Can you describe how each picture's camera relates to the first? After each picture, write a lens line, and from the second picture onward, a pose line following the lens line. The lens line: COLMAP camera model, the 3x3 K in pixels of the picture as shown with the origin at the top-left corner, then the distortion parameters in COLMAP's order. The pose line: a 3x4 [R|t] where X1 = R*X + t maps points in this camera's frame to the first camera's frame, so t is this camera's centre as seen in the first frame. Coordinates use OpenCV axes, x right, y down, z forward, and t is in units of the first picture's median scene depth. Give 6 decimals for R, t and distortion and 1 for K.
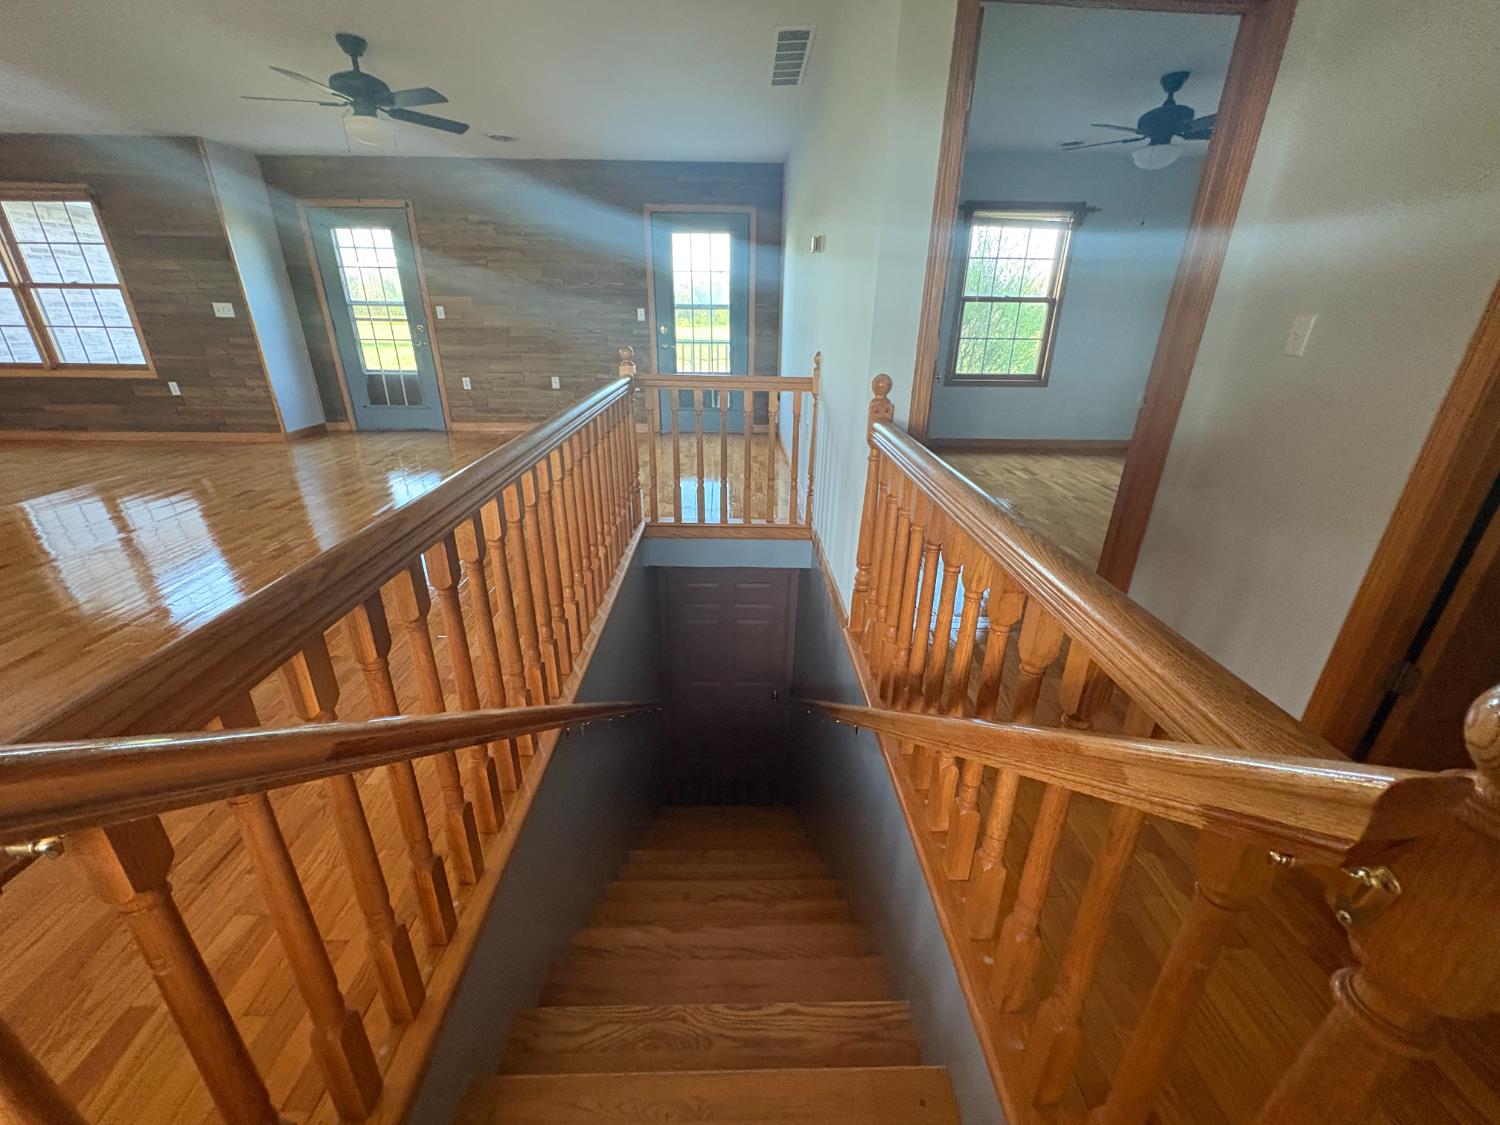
lens RADIAL K [[601.0, 0, 753.7], [0, 601.0, 565.7], [0, 0, 1]] dist [0.004706, -0.000388]
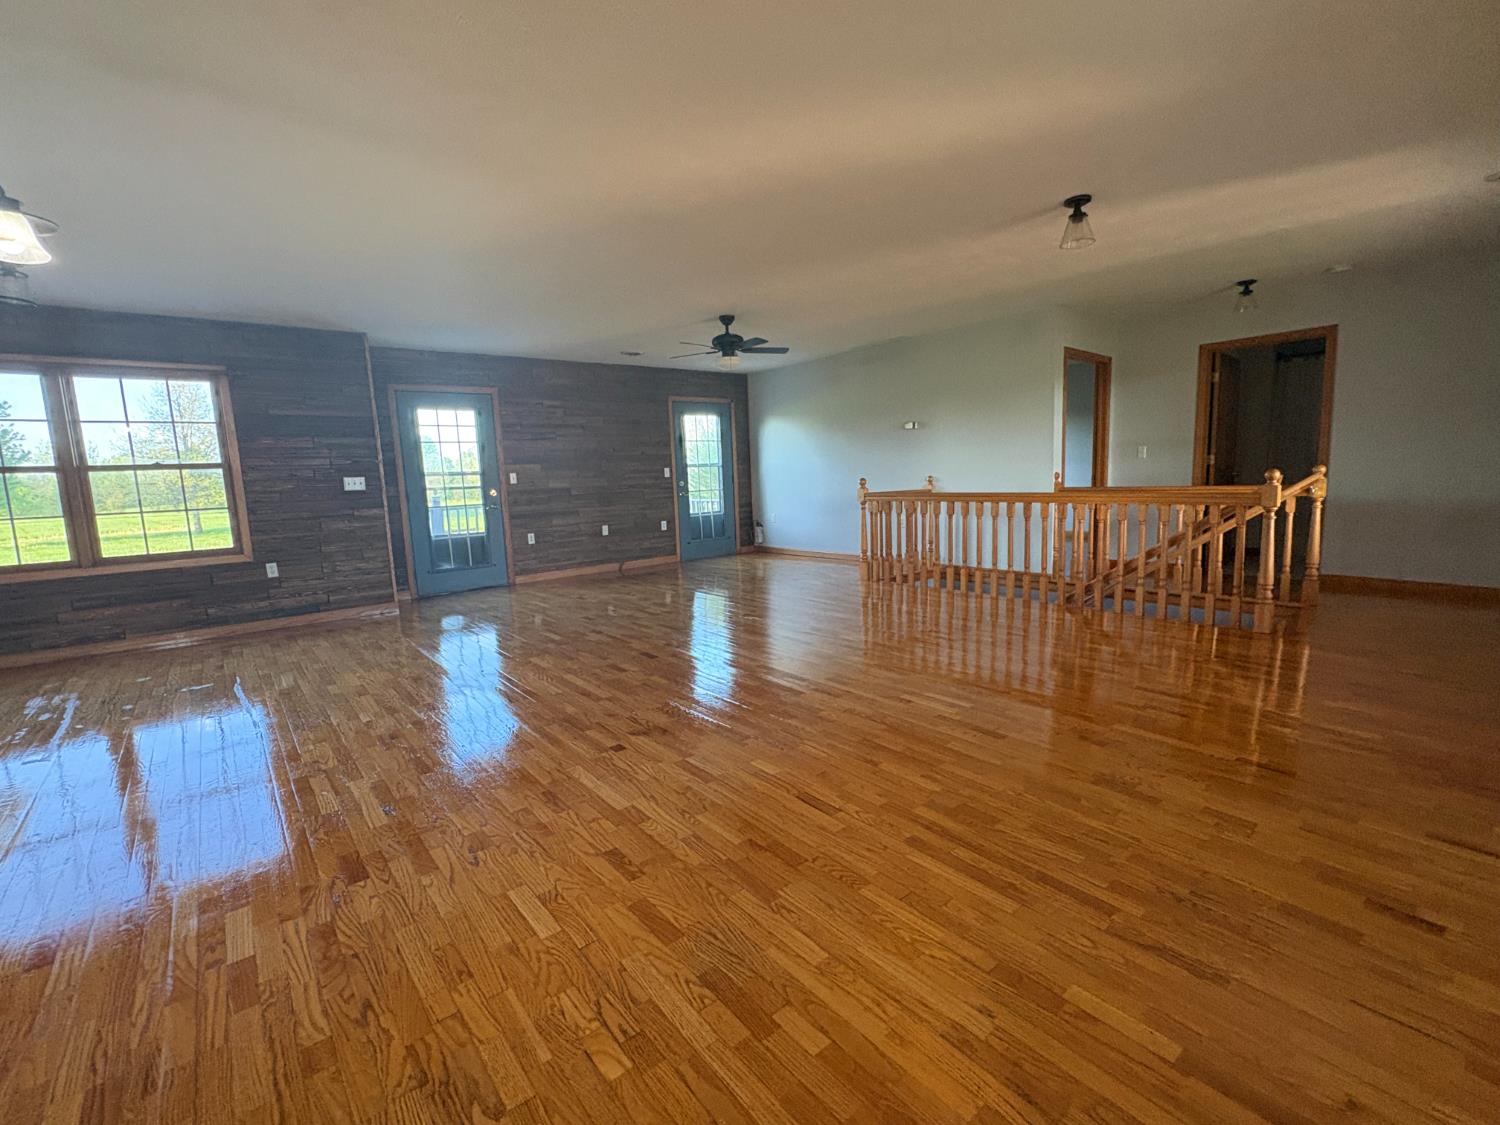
lens RADIAL K [[668.7, 0, 747.6], [0, 668.7, 559.1], [0, 0, 1]] dist [-0.001271, 0.000207]
pose [[0.781613, -0.120078, 0.612097, -0.928112], [0.285800, 0.941172, -0.180315, 0.060172], [-0.554437, 0.315874, 0.769950, -0.130079]]
